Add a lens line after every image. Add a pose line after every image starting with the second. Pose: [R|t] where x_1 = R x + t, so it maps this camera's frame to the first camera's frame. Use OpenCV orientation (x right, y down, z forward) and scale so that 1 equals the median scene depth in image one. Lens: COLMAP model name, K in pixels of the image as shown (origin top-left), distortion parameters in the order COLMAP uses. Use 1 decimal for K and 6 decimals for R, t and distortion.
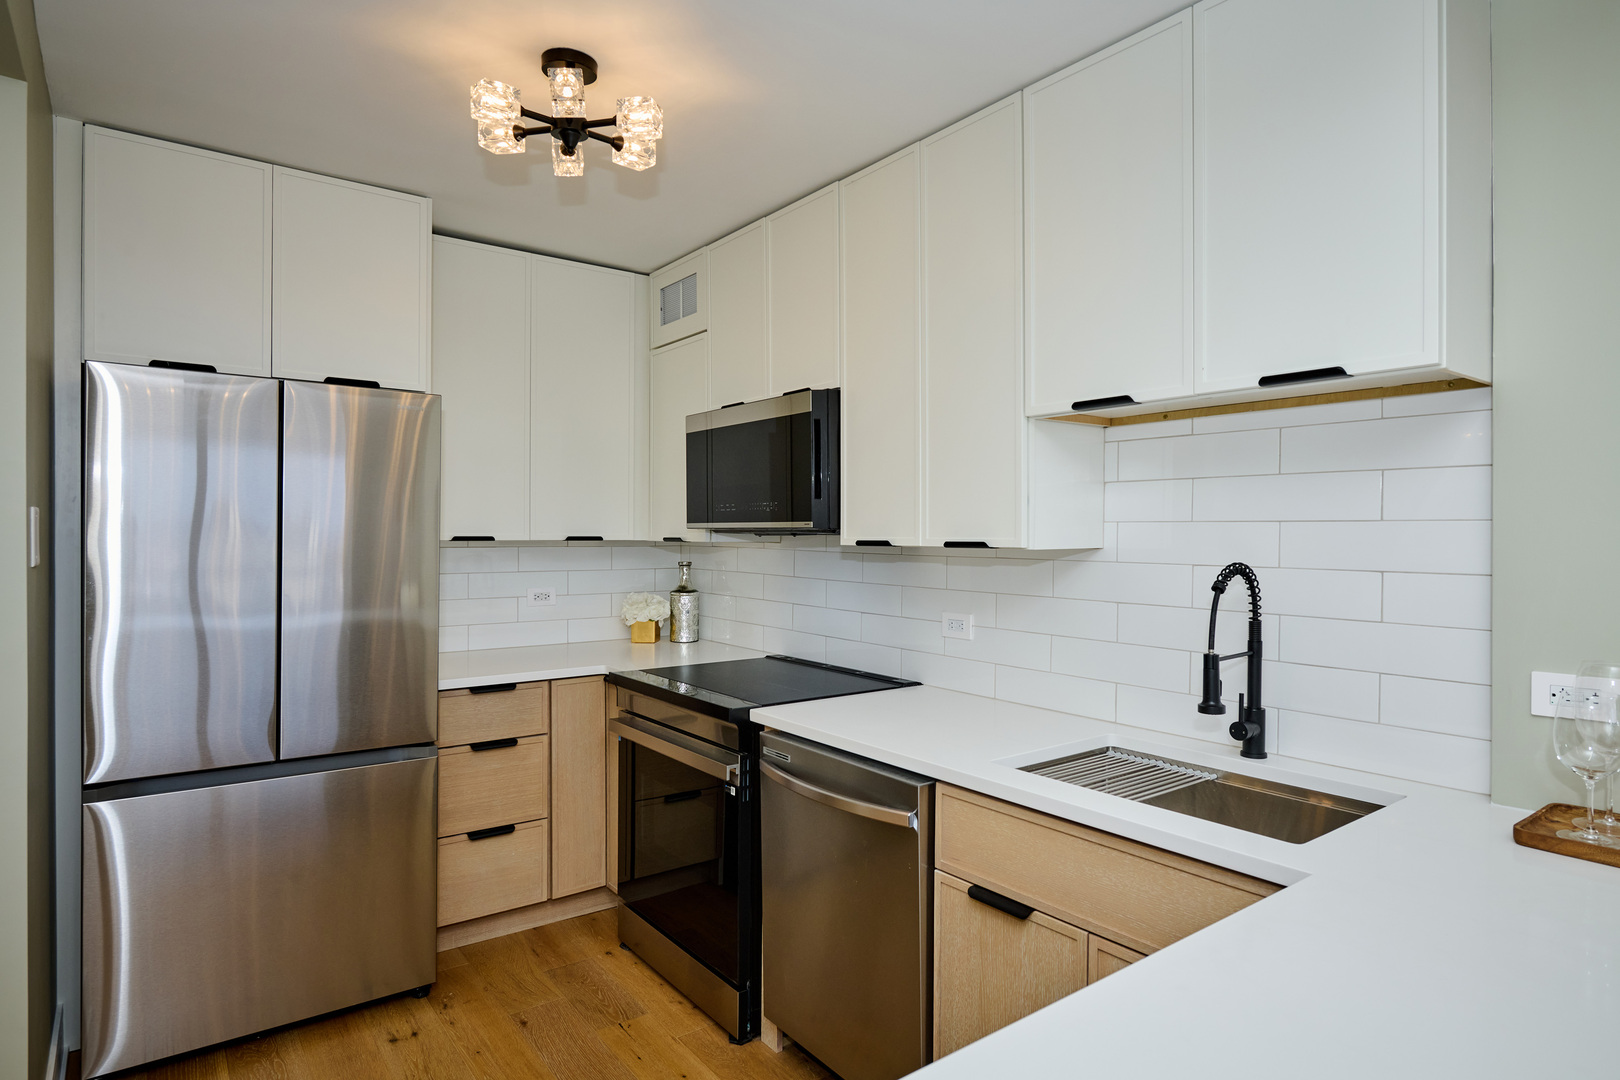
lens RADIAL K [[899.5, 0, 807.2], [0, 899.5, 538.4], [0, 0, 1]] dist [0.043150, 0.004664]
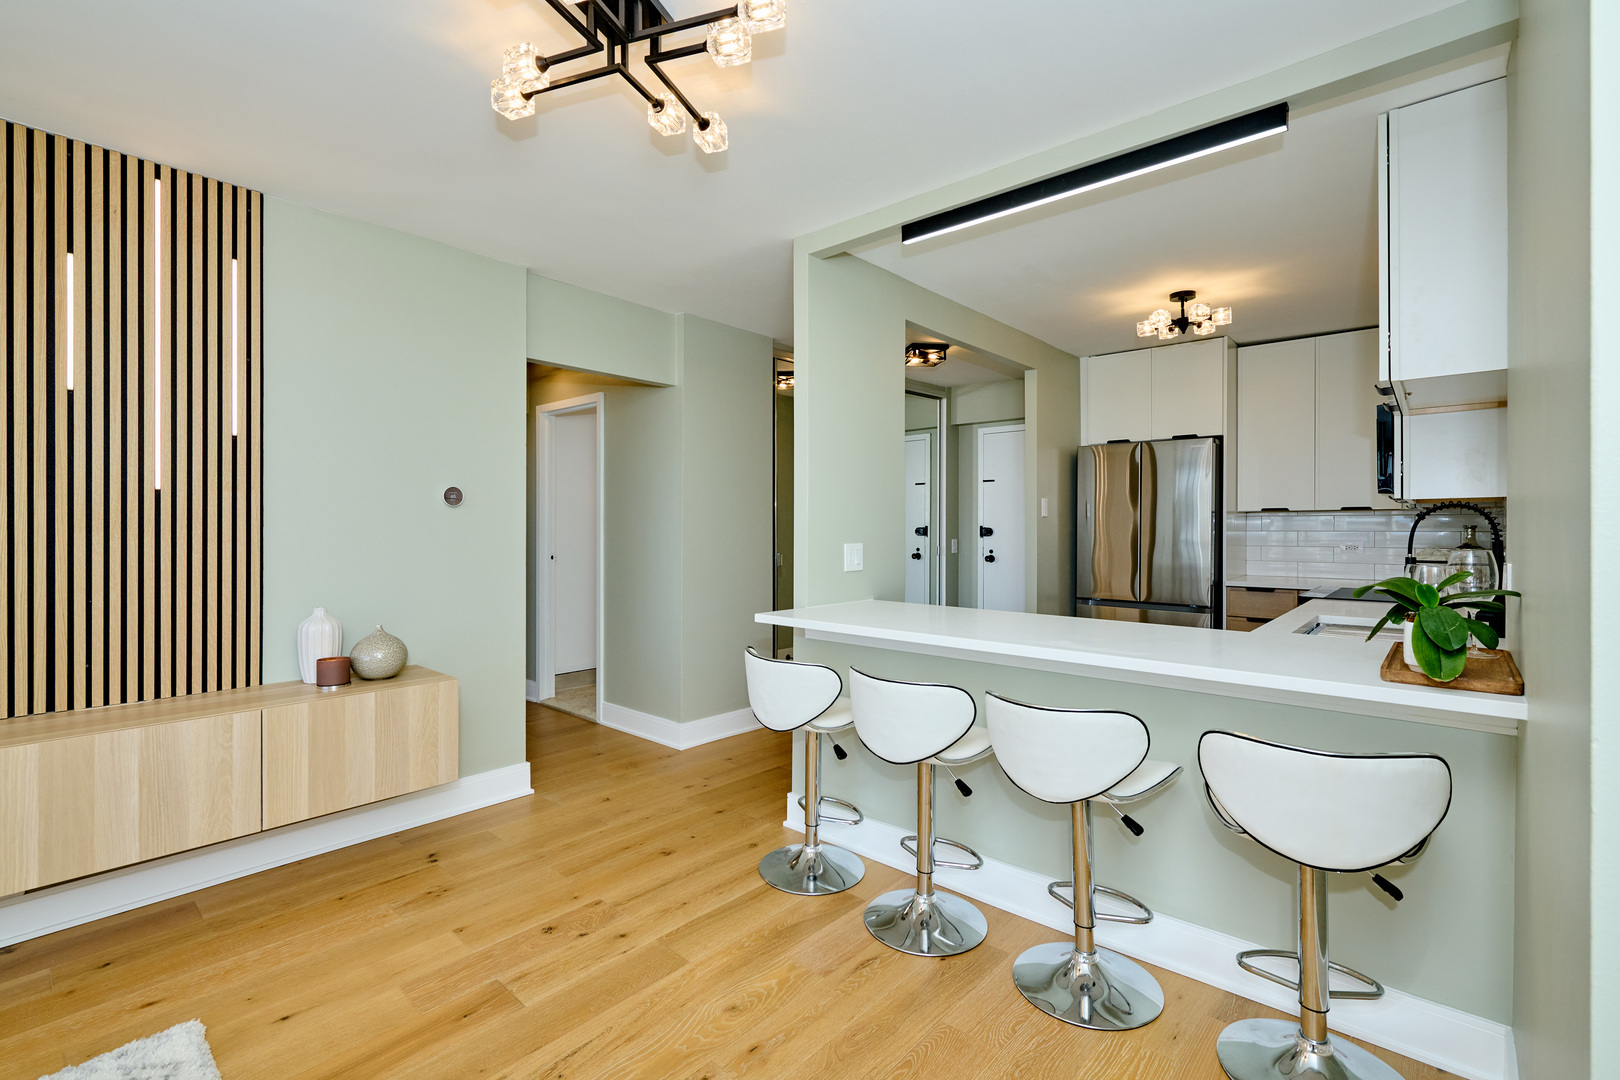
lens RADIAL K [[721.3, 0, 816.5], [0, 721.3, 531.8], [0, 0, 1]] dist [-0.006796, 0.000945]
pose [[0.209407, 0.002827, -0.977825, 0.893144], [-0.006674, 0.999977, 0.001461, 0.052808], [0.977806, 0.006220, 0.209421, -0.187941]]
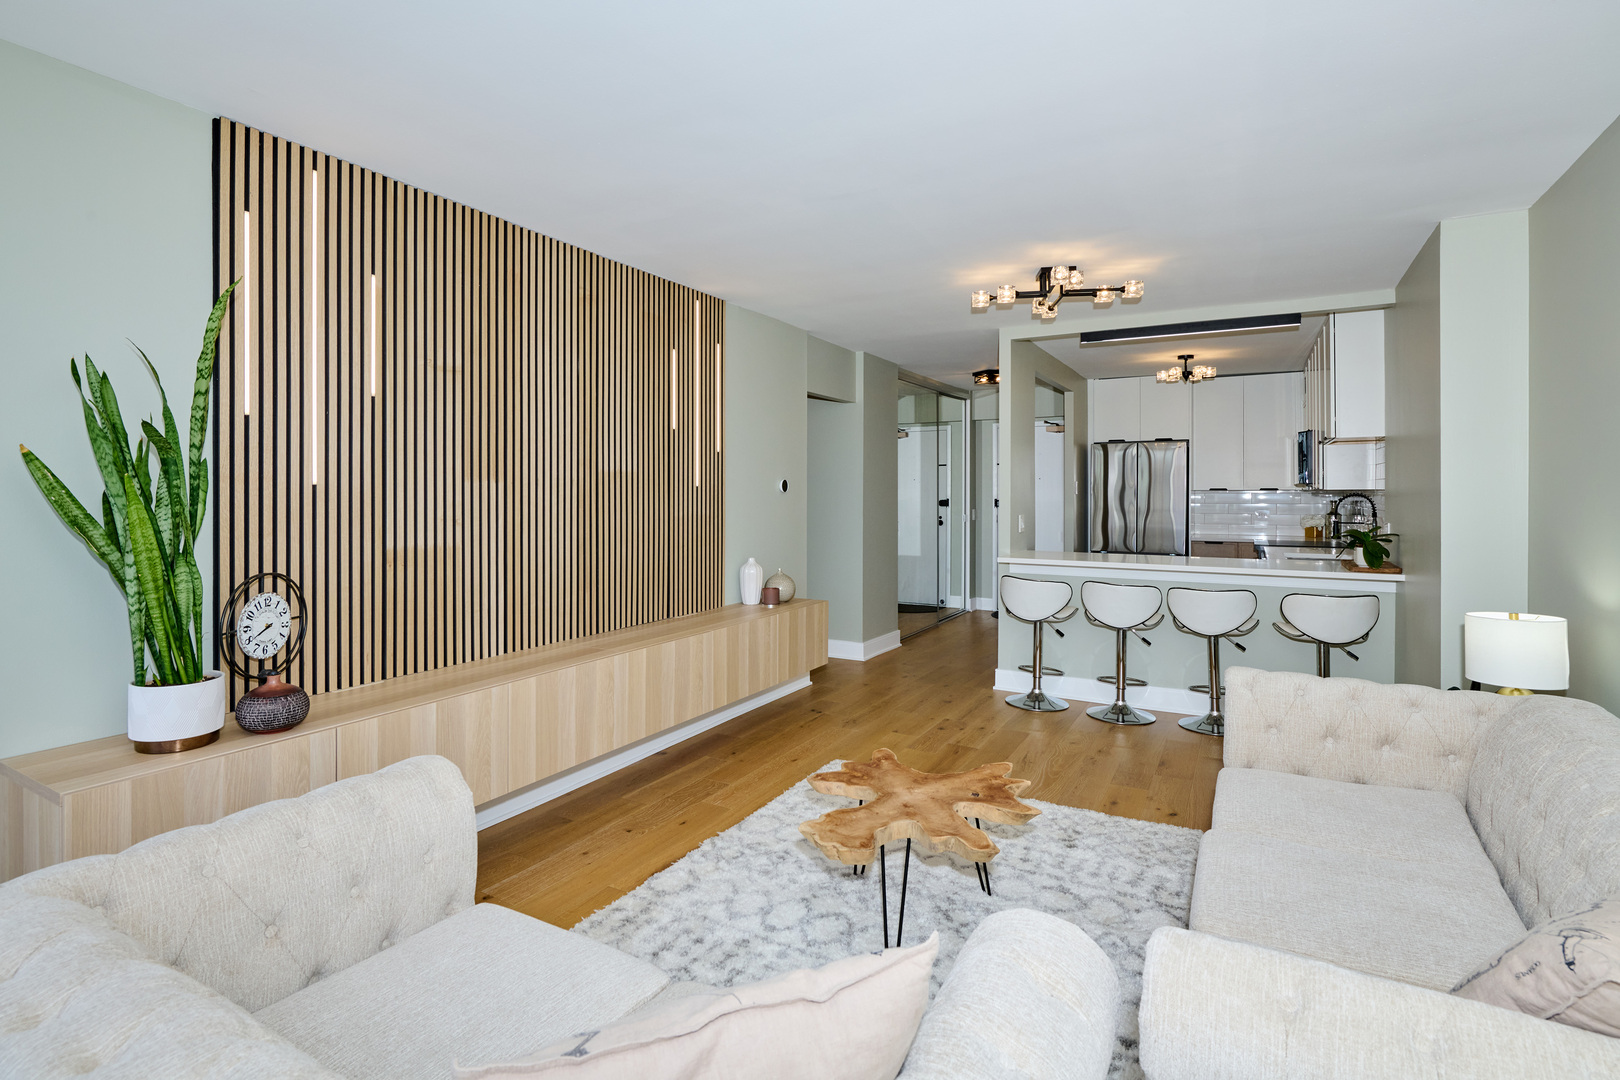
lens RADIAL K [[787.3, 0, 801.8], [0, 787.3, 494.7], [0, 0, 1]] dist [-0.004342, 0.000526]
pose [[0.396199, -0.001043, -0.918164, 1.360961], [-0.004314, 0.999986, -0.002997, 0.031795], [0.918154, 0.005149, 0.396189, -1.115791]]
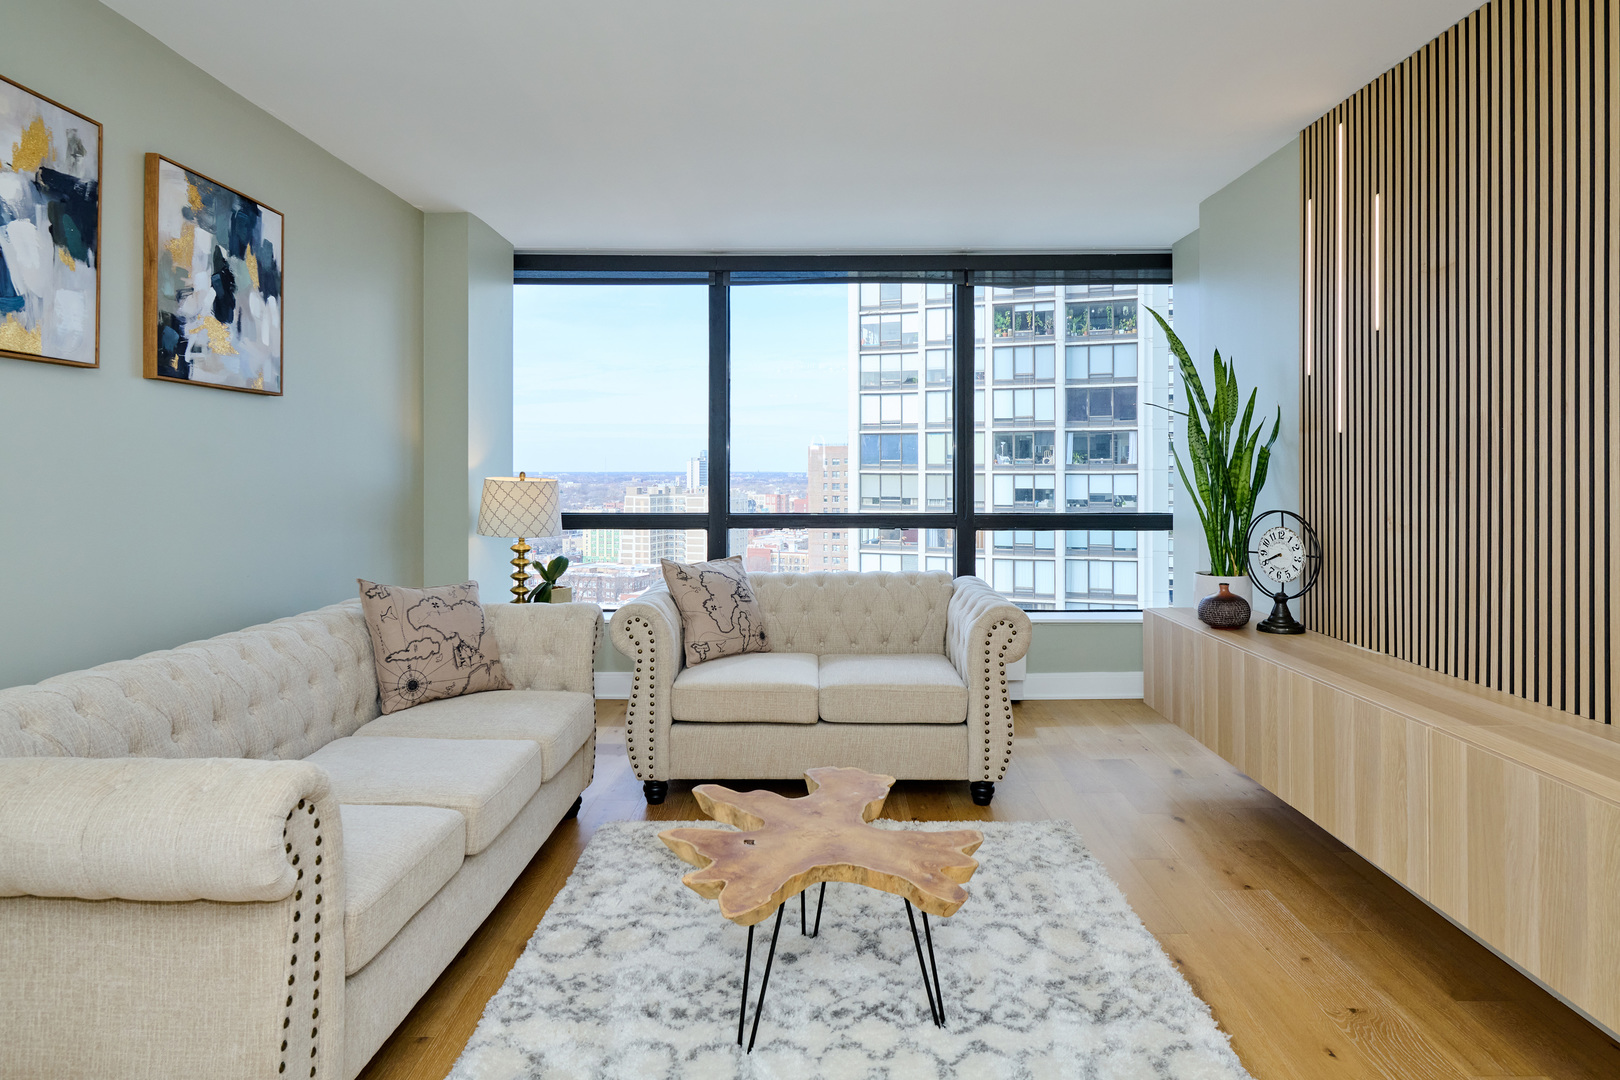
lens RADIAL K [[945.1, 0, 801.8], [0, 945.1, 479.8], [0, 0, 1]] dist [0.006535, -0.009166]
pose [[-0.794061, -0.009475, 0.607765, 0.232067], [0.000421, 0.999870, 0.016138, 0.055663], [-0.607838, 0.013071, -0.793953, -0.098396]]
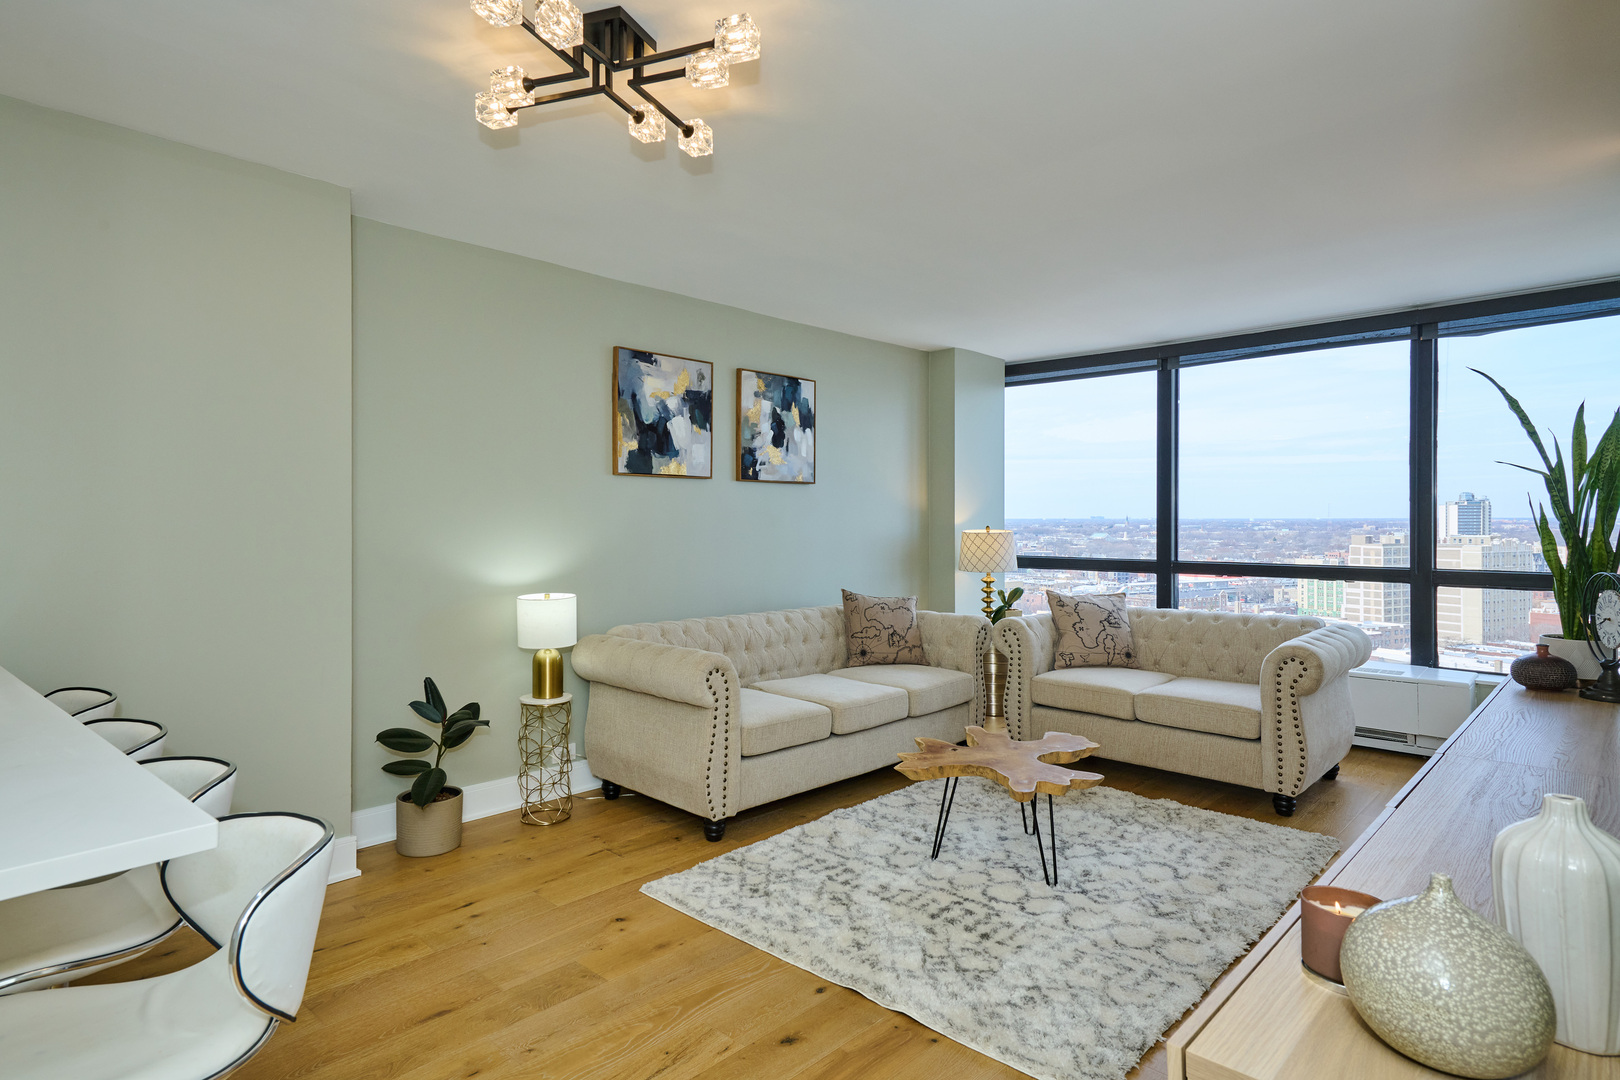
lens RADIAL K [[899.5, 0, 793.6], [0, 899.5, 515.6], [0, 0, 1]] dist [0.043150, 0.004664]
pose [[-0.176277, -0.001543, 0.984339, -0.403479], [0.005741, 0.999980, 0.002596, 0.037078], [-0.984324, 0.006108, -0.176265, -0.231613]]
